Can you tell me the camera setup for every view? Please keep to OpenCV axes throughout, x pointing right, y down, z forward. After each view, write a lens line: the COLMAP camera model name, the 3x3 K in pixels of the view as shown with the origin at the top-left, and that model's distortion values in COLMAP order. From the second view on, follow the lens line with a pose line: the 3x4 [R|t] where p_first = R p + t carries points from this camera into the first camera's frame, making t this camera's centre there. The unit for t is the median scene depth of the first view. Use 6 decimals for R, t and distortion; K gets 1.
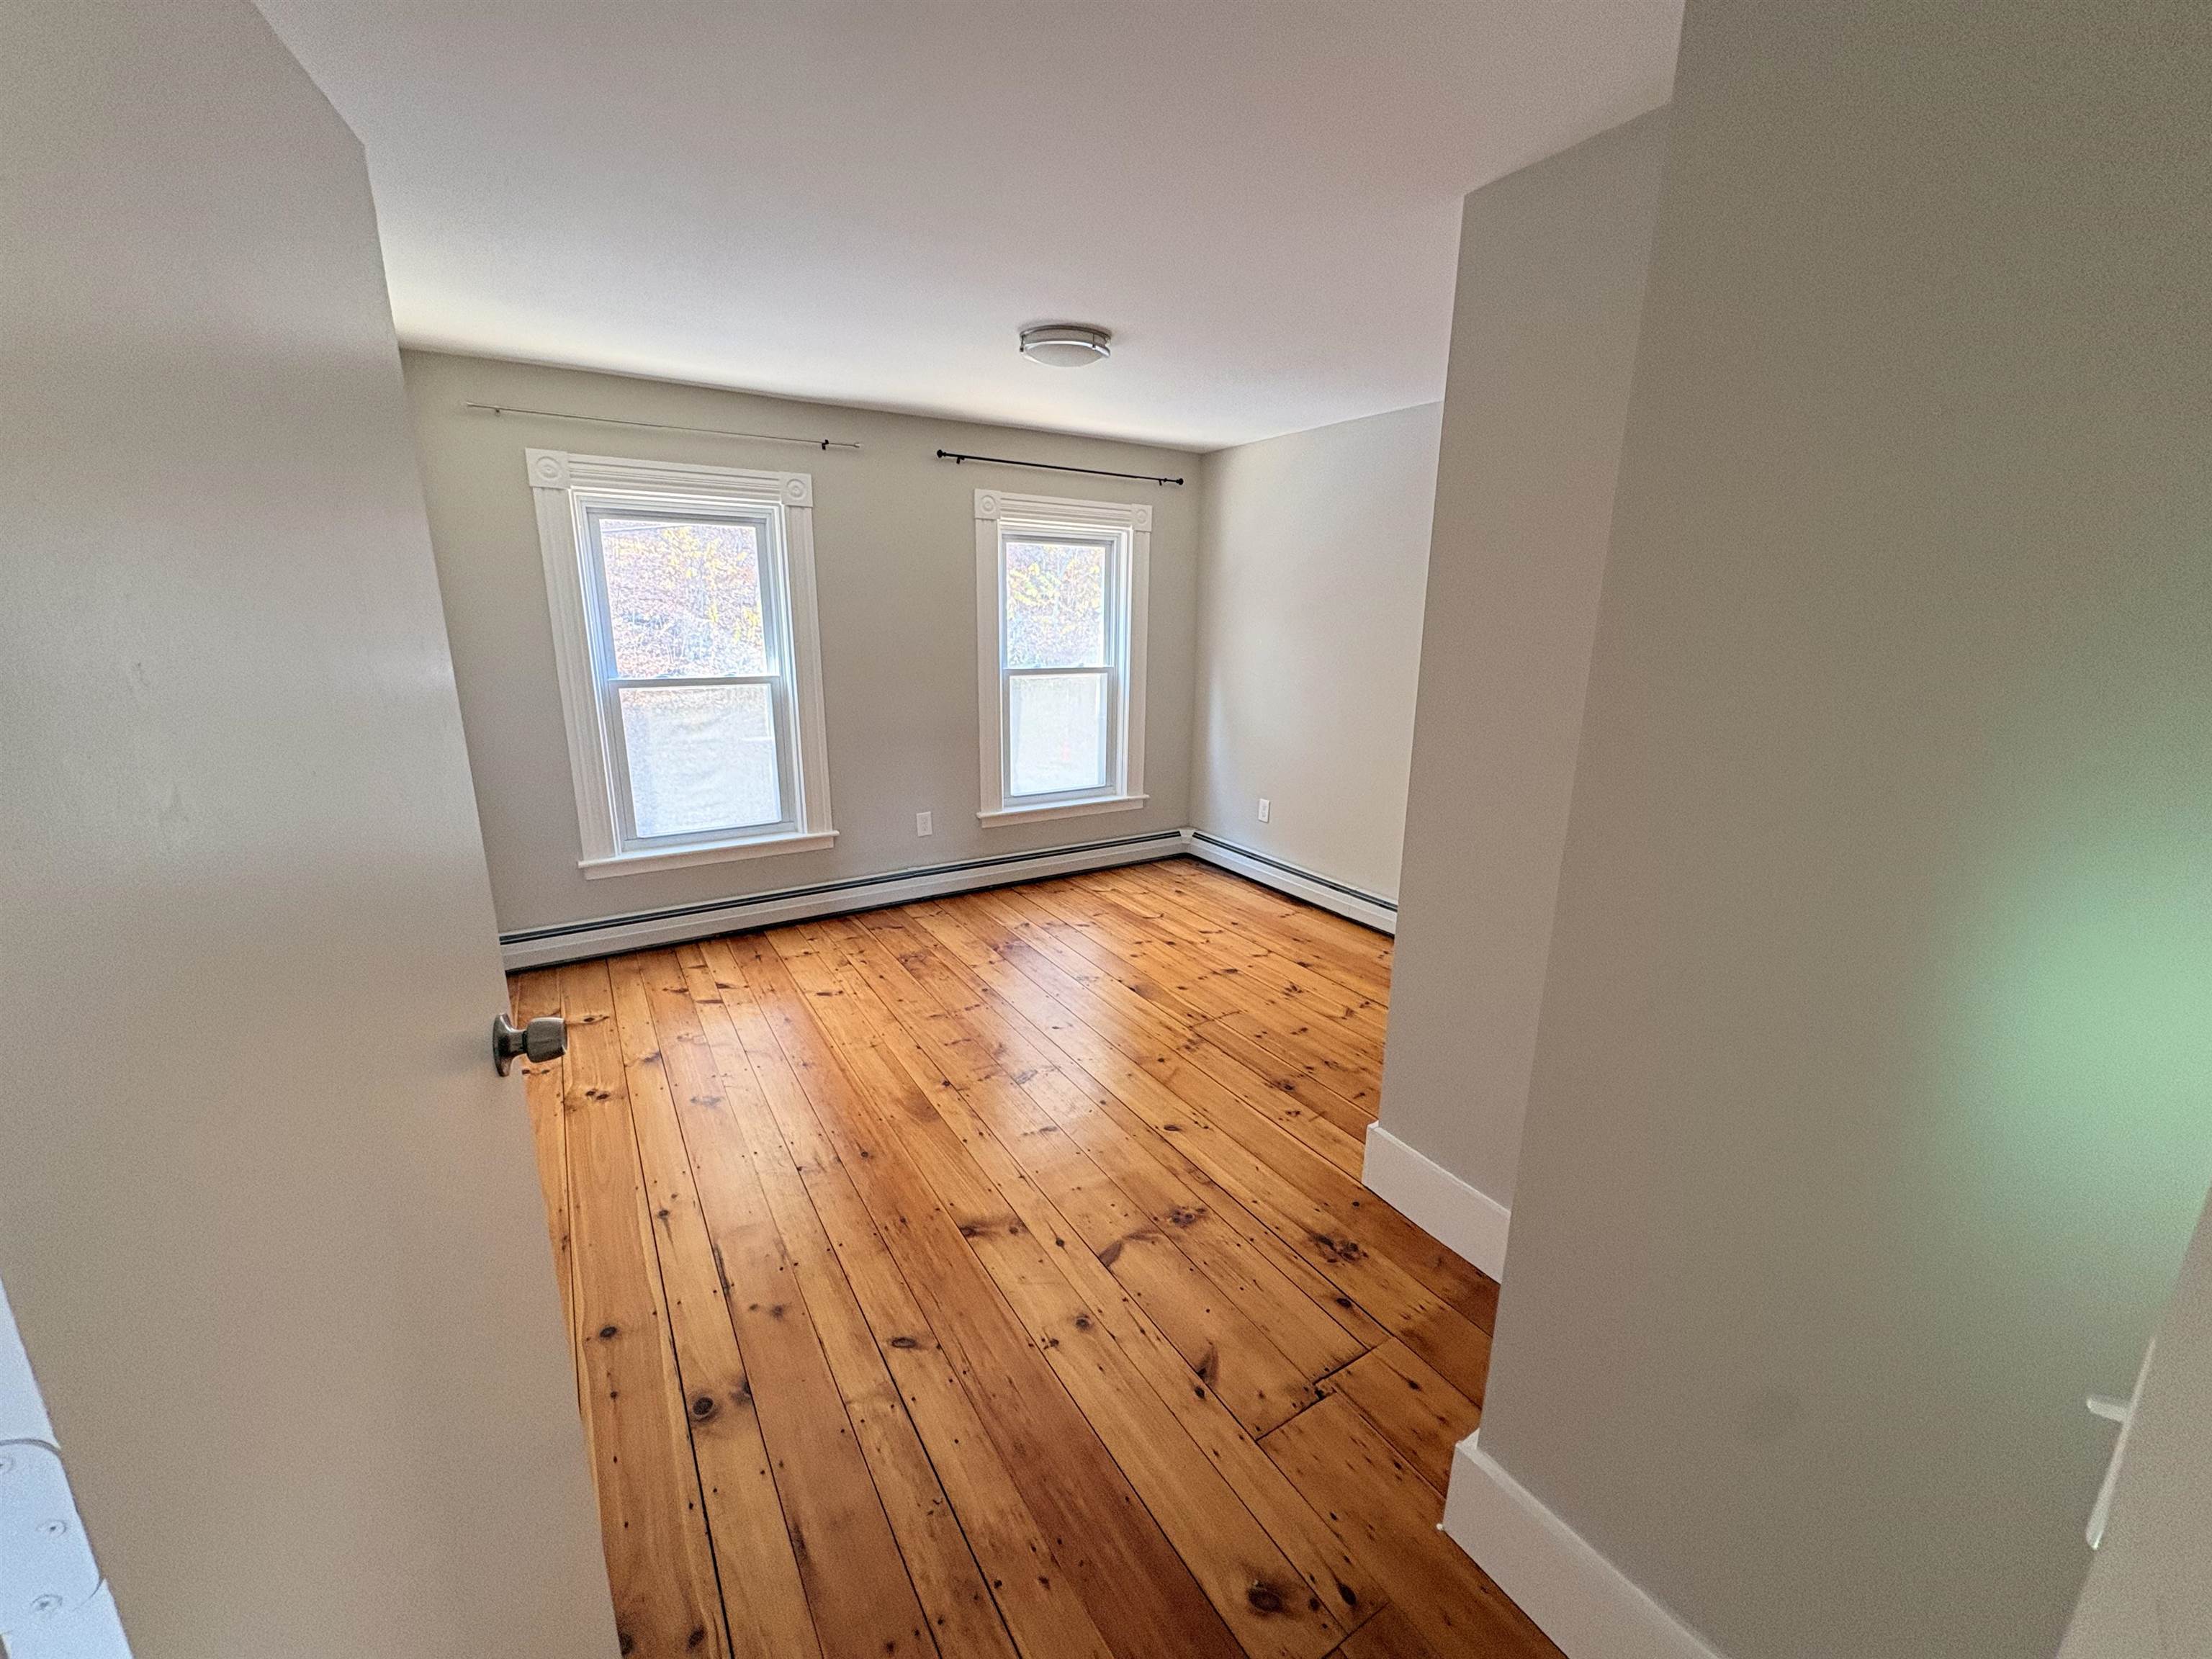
lens RADIAL K [[873.9, 0, 1105.3], [0, 873.9, 824.2], [0, 0, 1]] dist [0.000540, 0.000091]
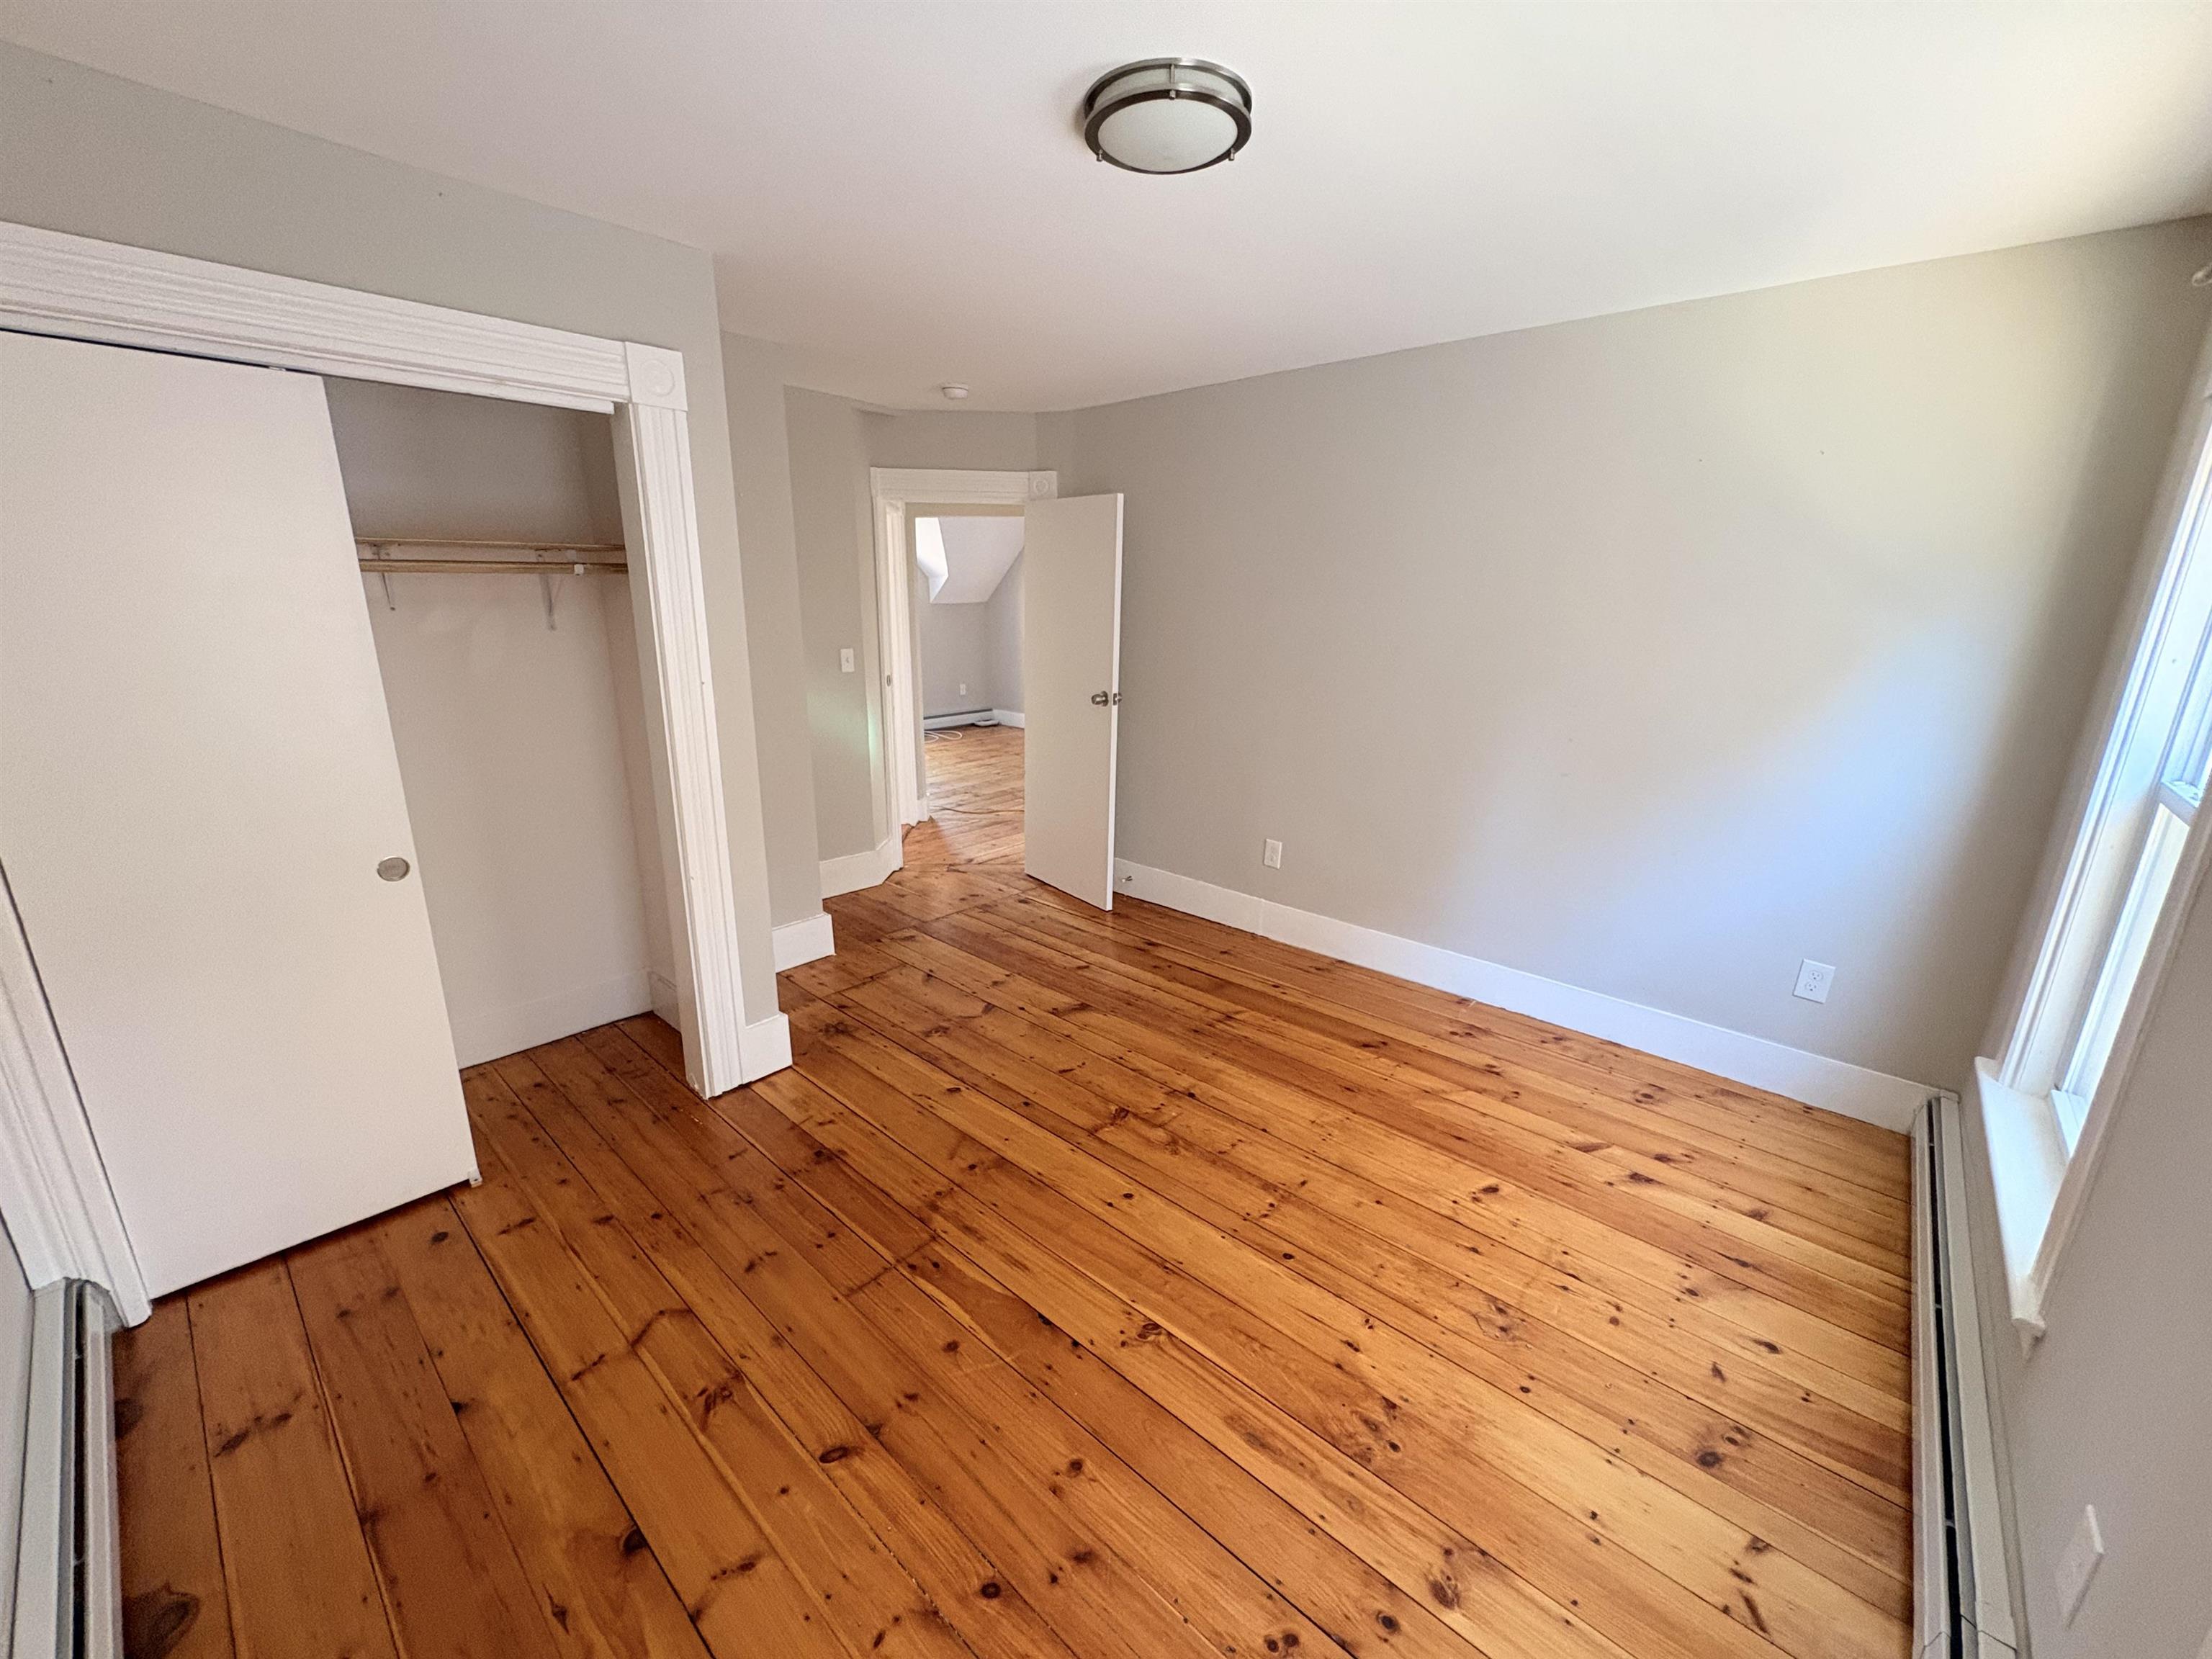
lens RADIAL K [[873.9, 0, 1105.3], [0, 873.9, 824.2], [0, 0, 1]] dist [0.000540, 0.000091]
pose [[-0.961667, 0.052318, -0.269182, 0.162005], [-0.088604, 0.869692, 0.485576, -0.443141], [0.259510, 0.490814, -0.831719, 1.713538]]
